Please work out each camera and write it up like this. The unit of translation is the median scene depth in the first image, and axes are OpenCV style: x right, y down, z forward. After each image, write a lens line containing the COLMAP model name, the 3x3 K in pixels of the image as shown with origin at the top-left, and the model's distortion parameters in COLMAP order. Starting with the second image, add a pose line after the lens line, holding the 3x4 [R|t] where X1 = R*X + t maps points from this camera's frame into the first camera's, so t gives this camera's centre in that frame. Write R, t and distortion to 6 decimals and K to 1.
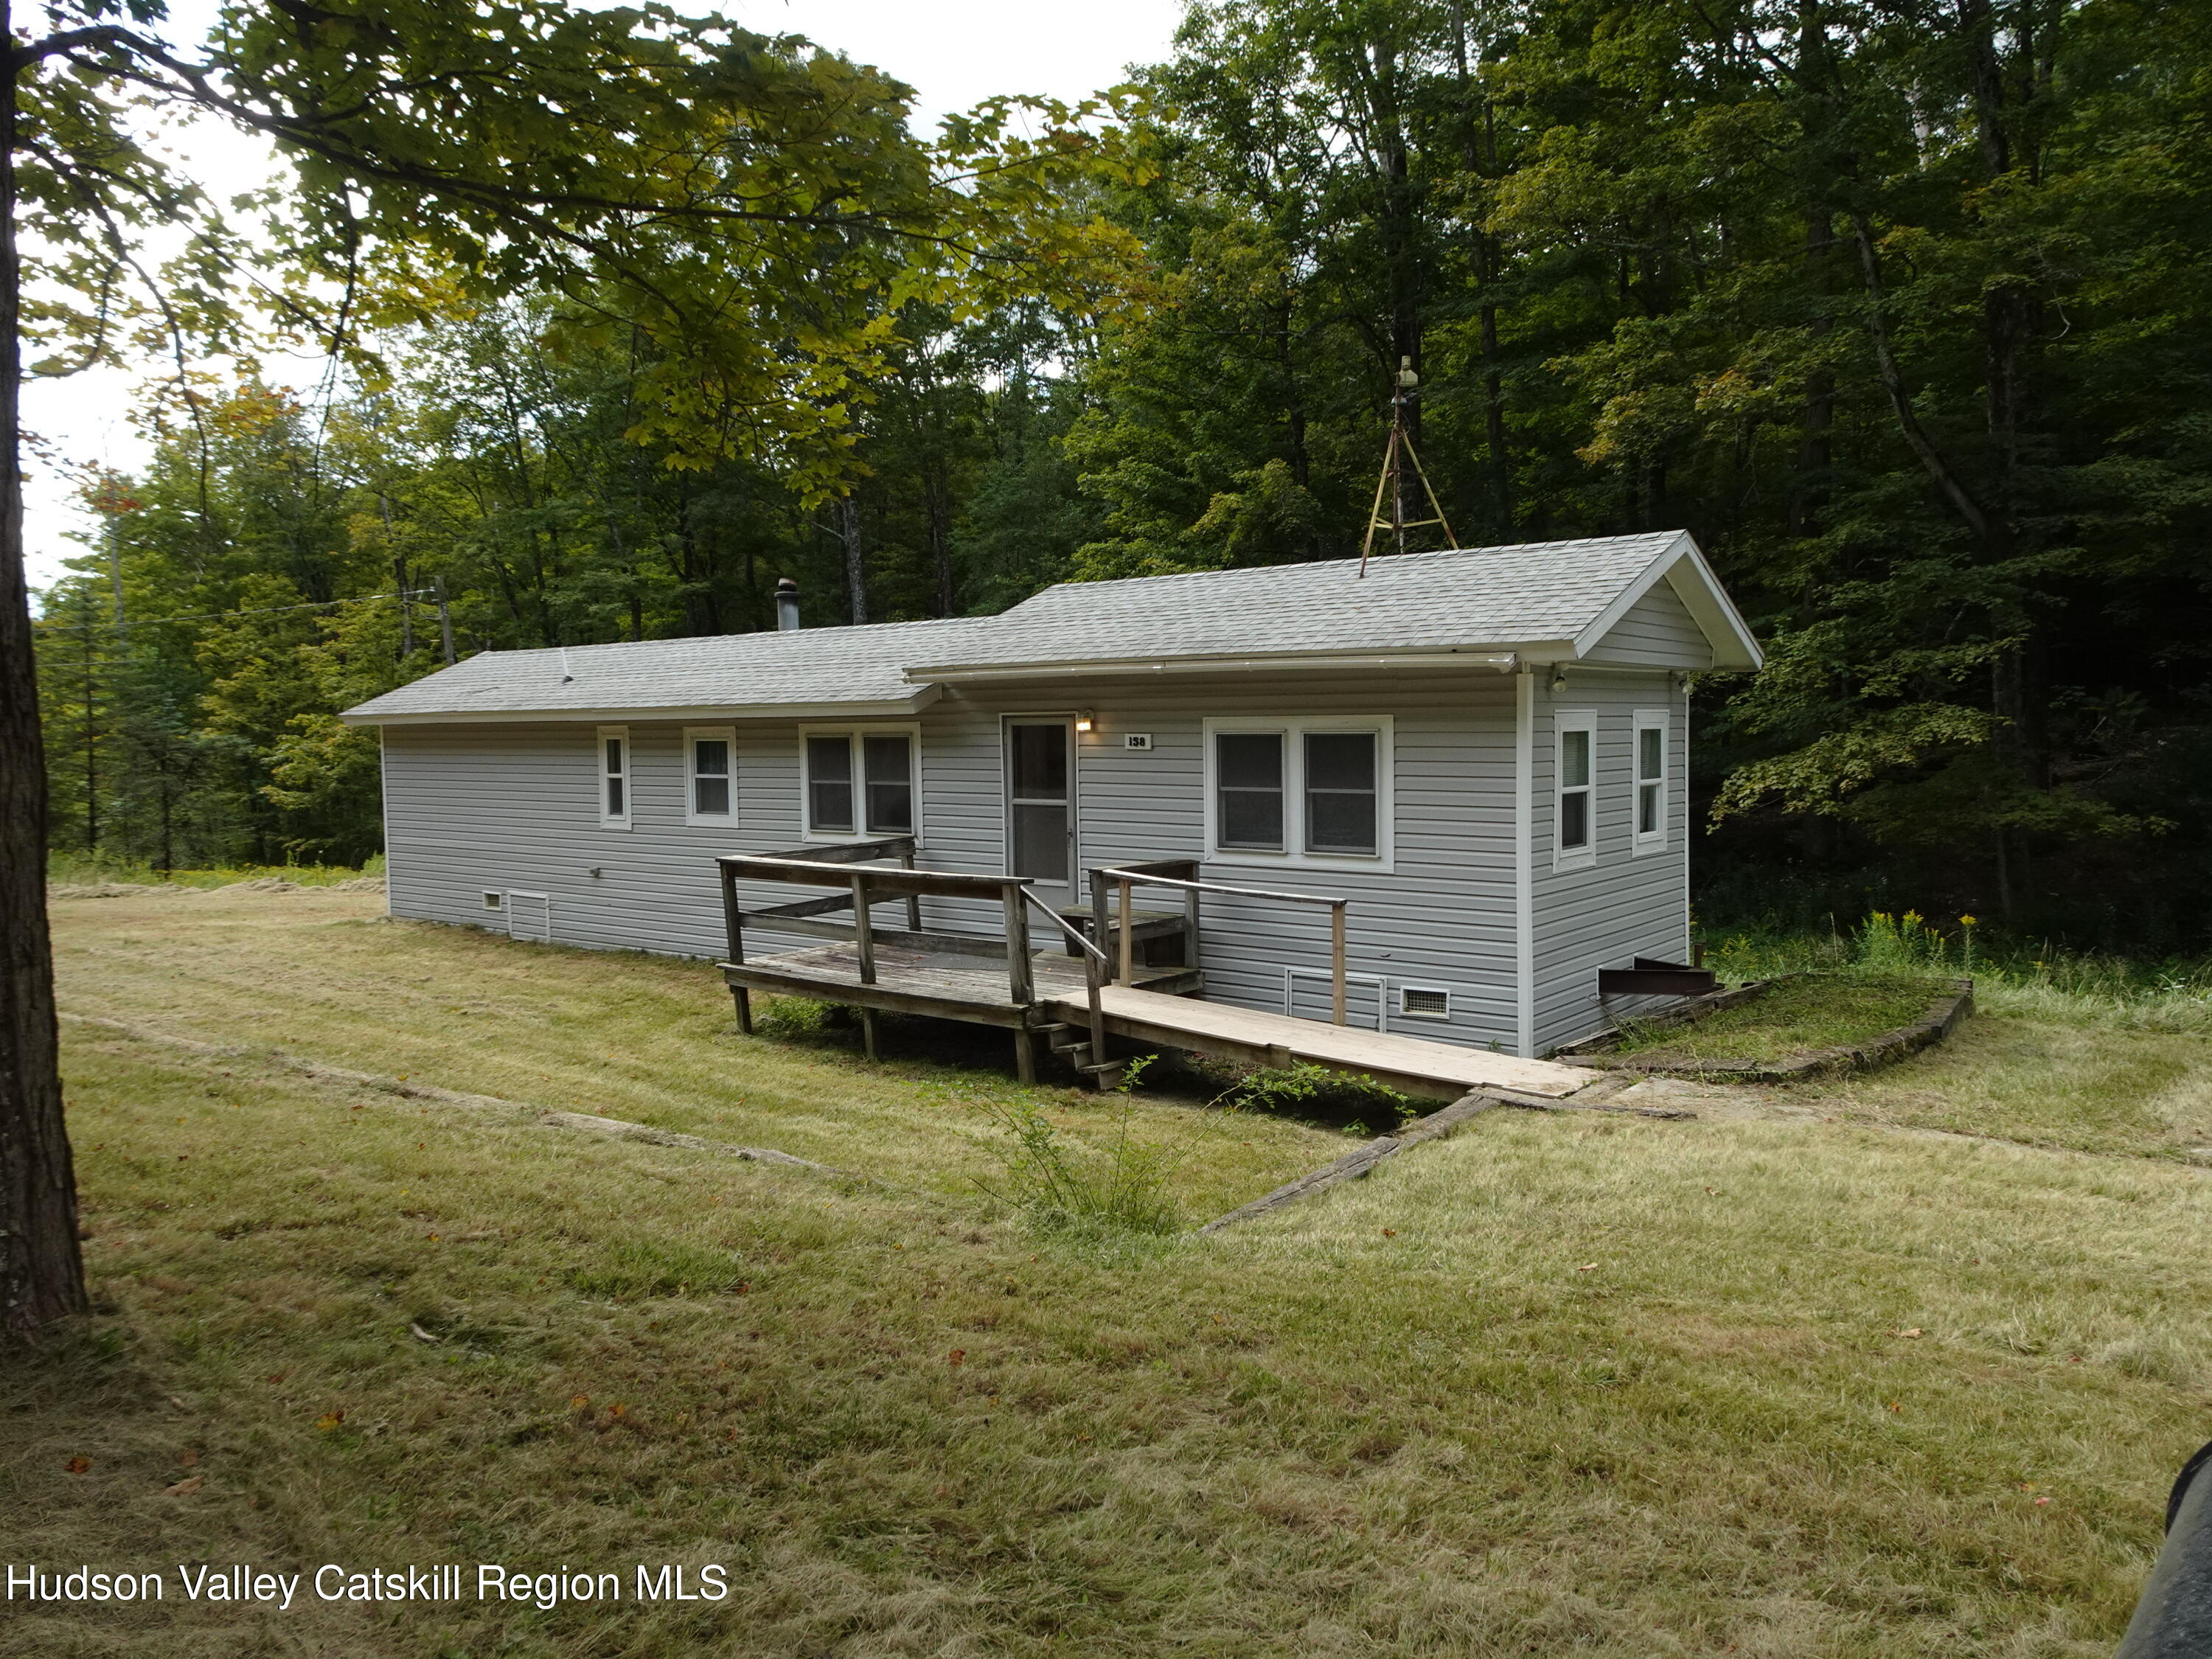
lens RADIAL K [[1597.2, 0, 1101.2], [0, 1597.2, 834.4], [0, 0, 1]] dist [0.006618, 0.006855]
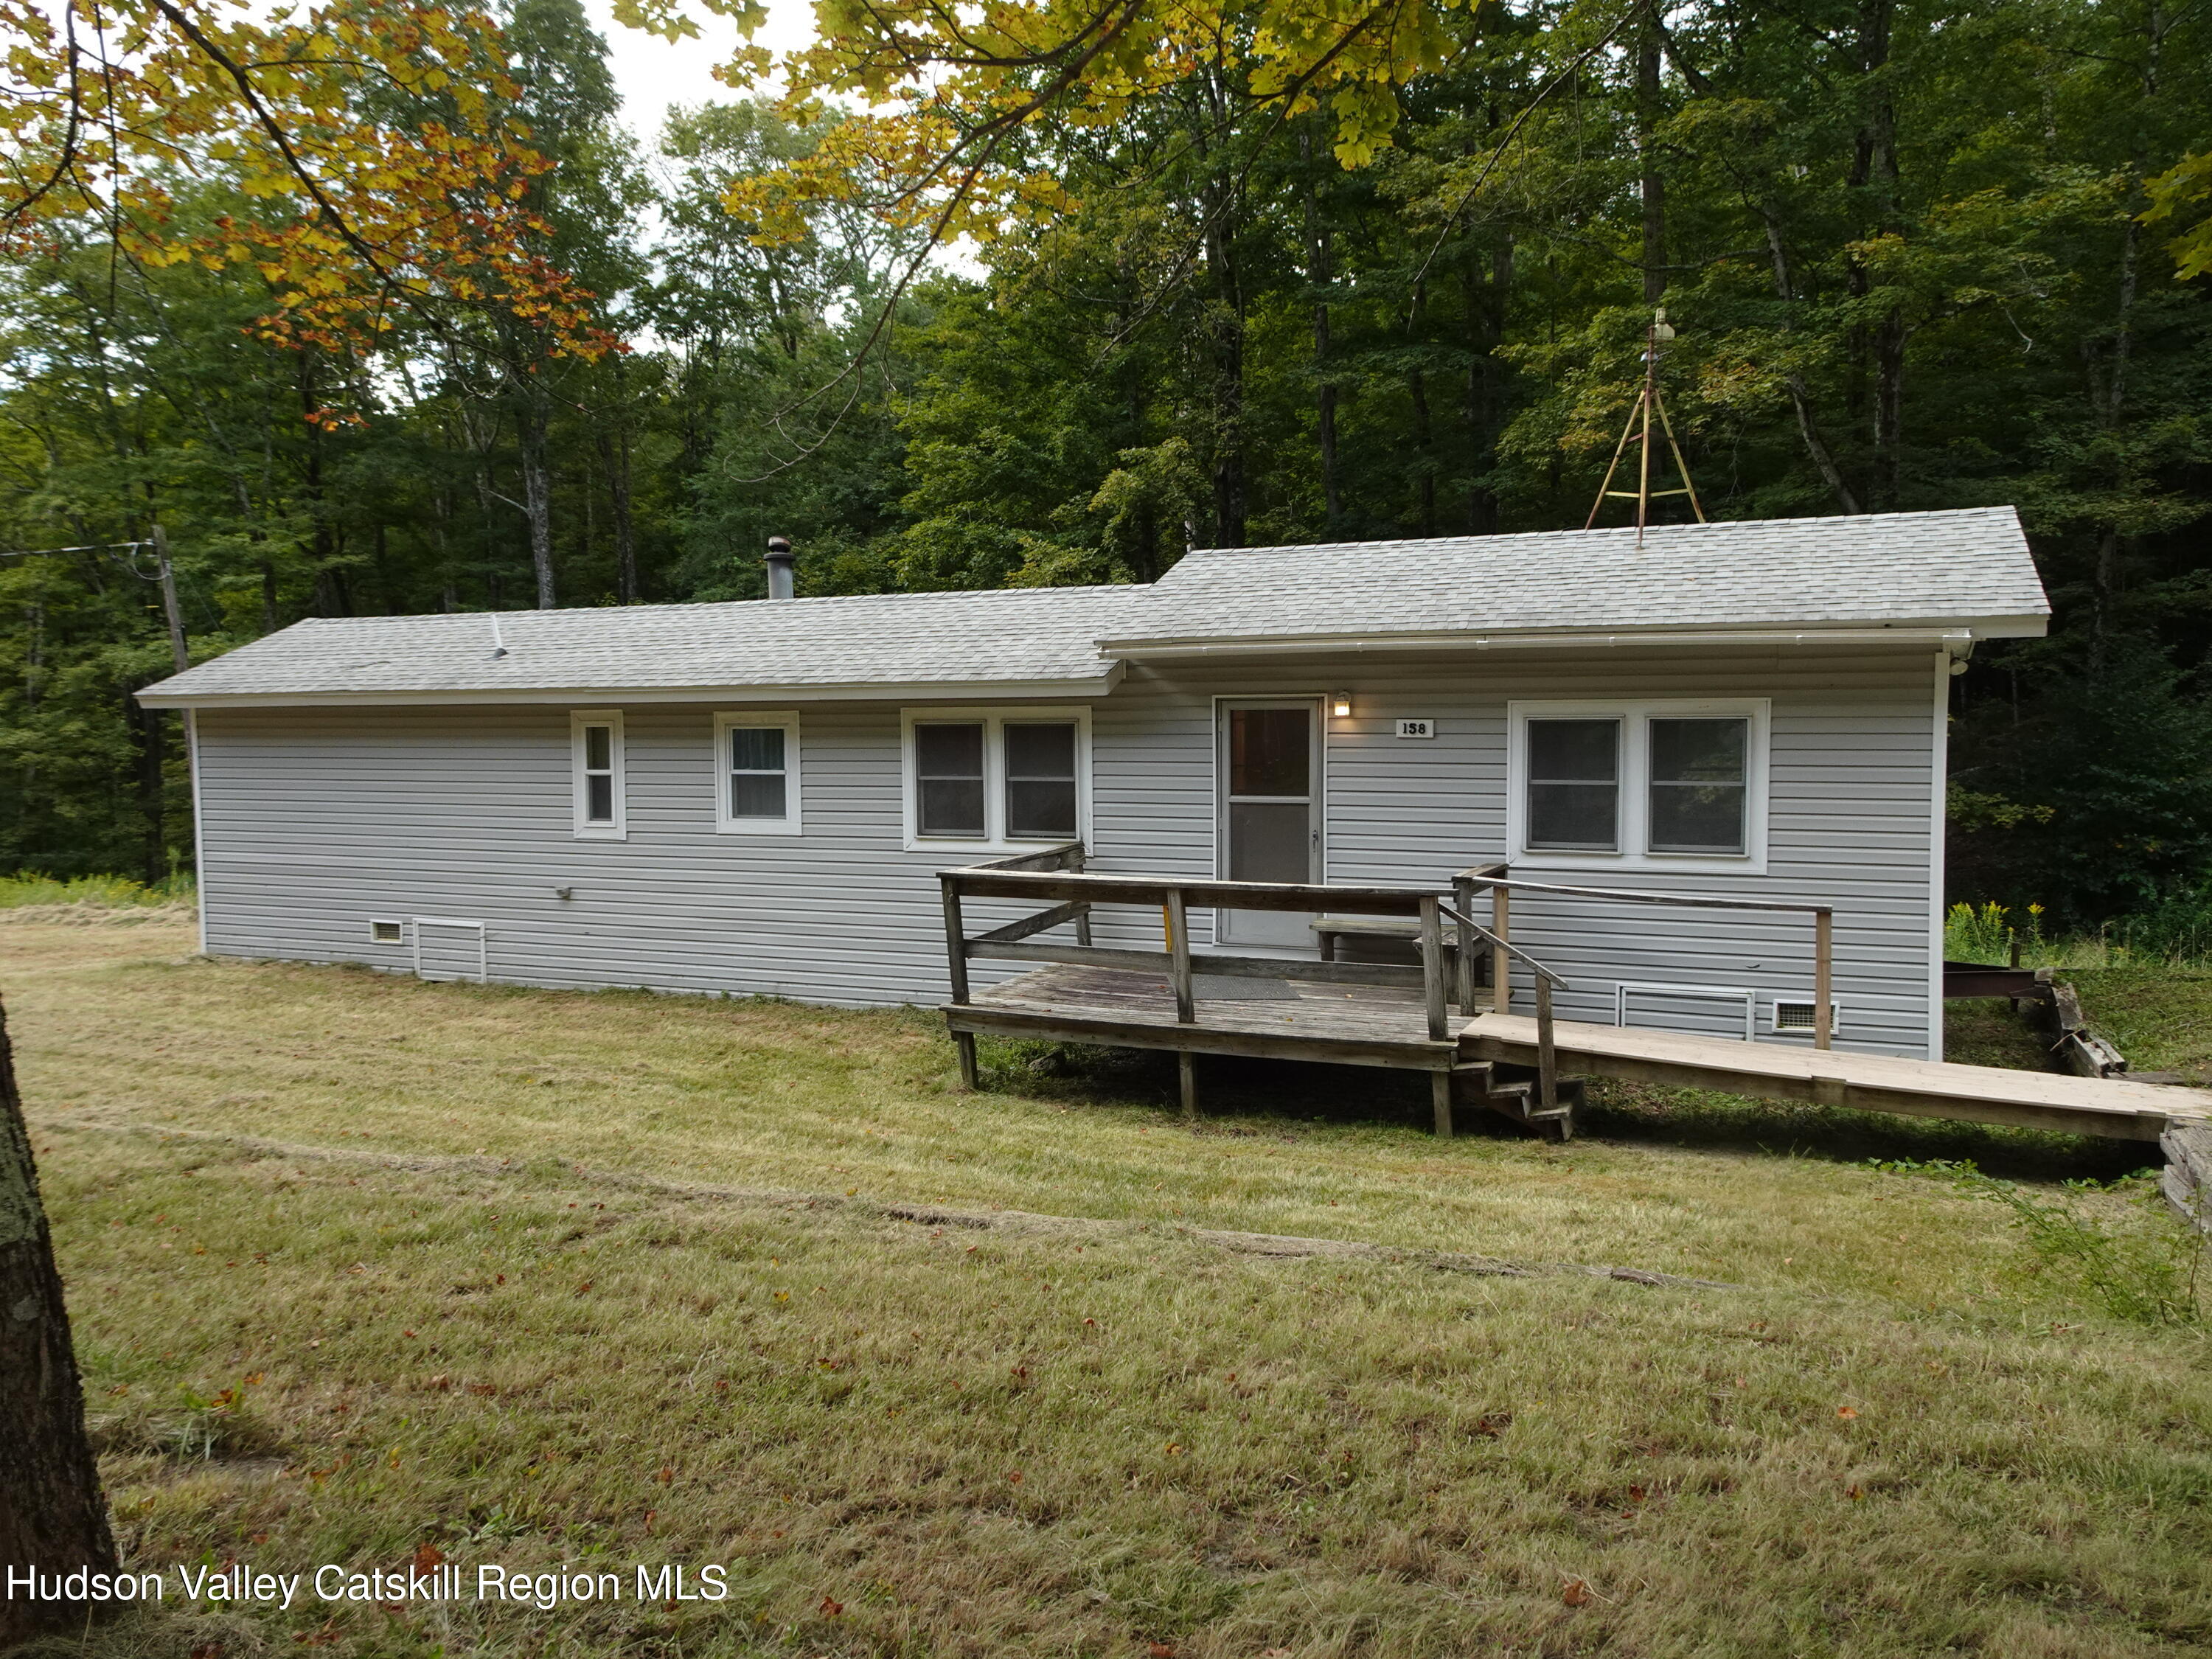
lens RADIAL K [[1597.2, 0, 1105.7], [0, 1597.2, 828.3], [0, 0, 1]] dist [0.006618, 0.006855]
pose [[0.961801, -0.011841, 0.273494, -0.376014], [0.013369, 0.999904, -0.003726, -0.002906], [-0.273423, 0.007240, 0.961867, 0.212734]]
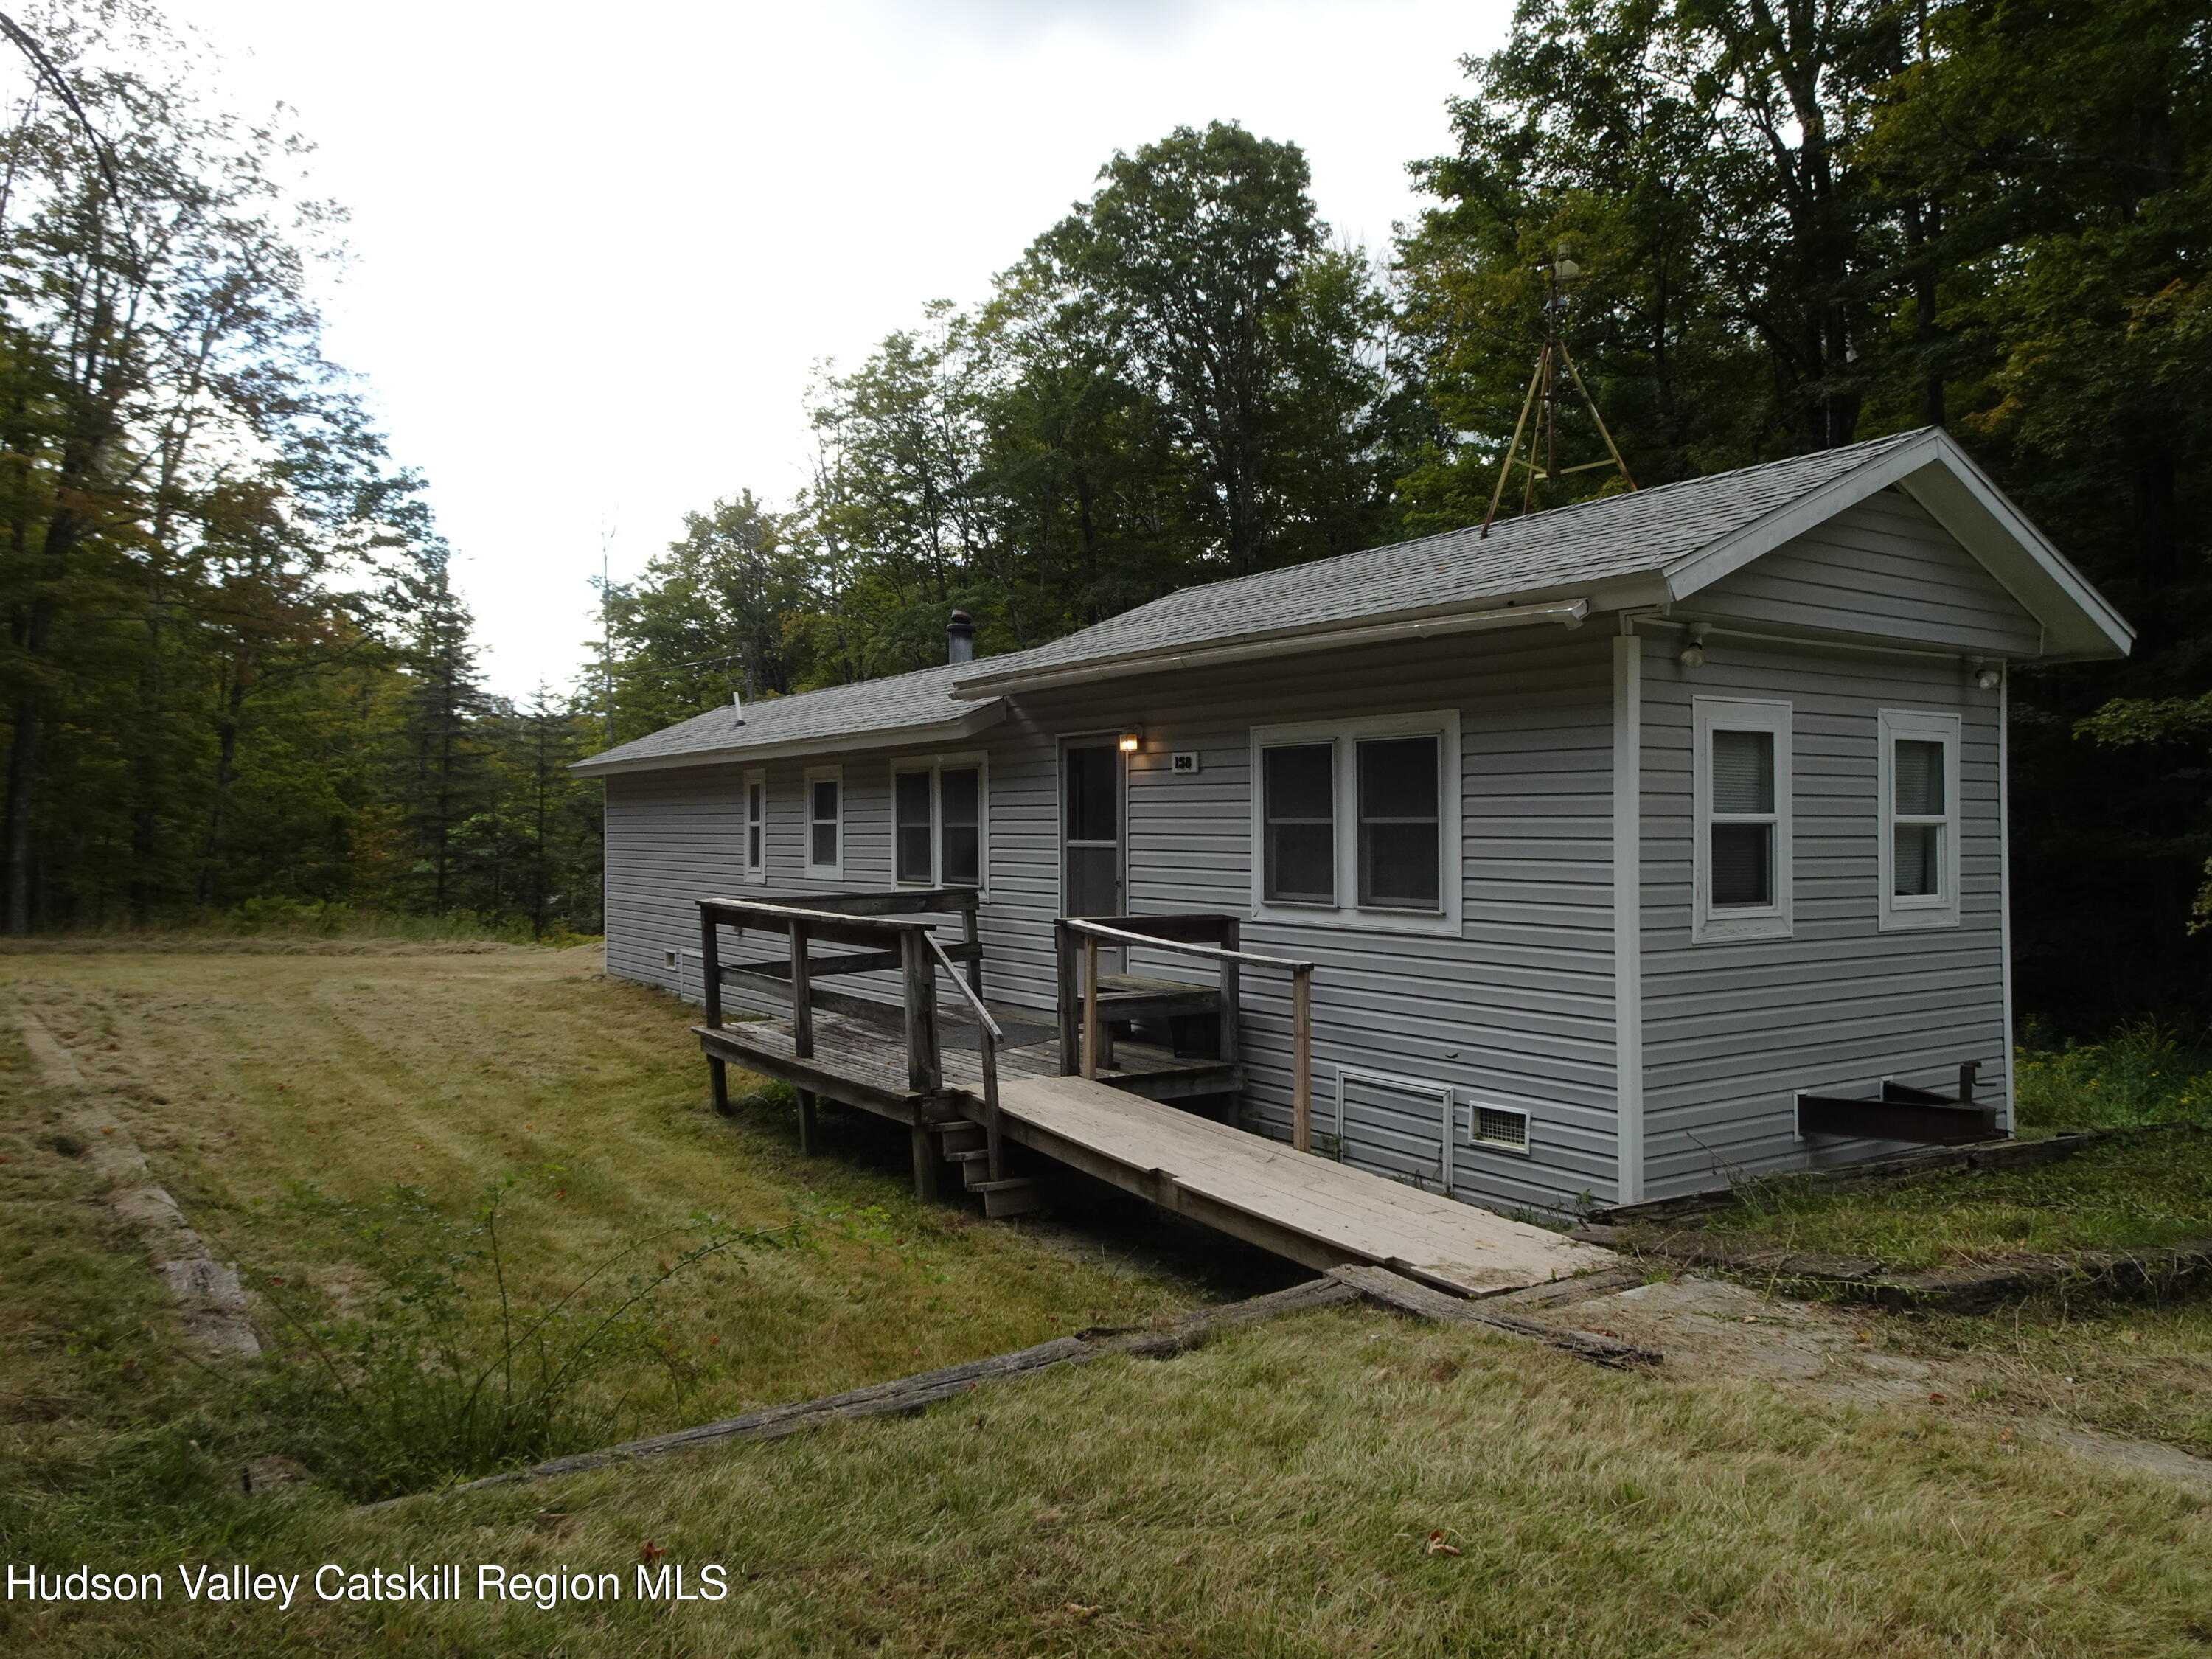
lens RADIAL K [[1597.2, 0, 1102.2], [0, 1597.2, 828.6], [0, 0, 1]] dist [0.006618, 0.006855]
pose [[0.951763, 0.010332, -0.306662, 0.221327], [-0.031313, 0.997486, -0.063577, 0.023745], [0.305234, 0.070113, 0.949693, 0.260631]]
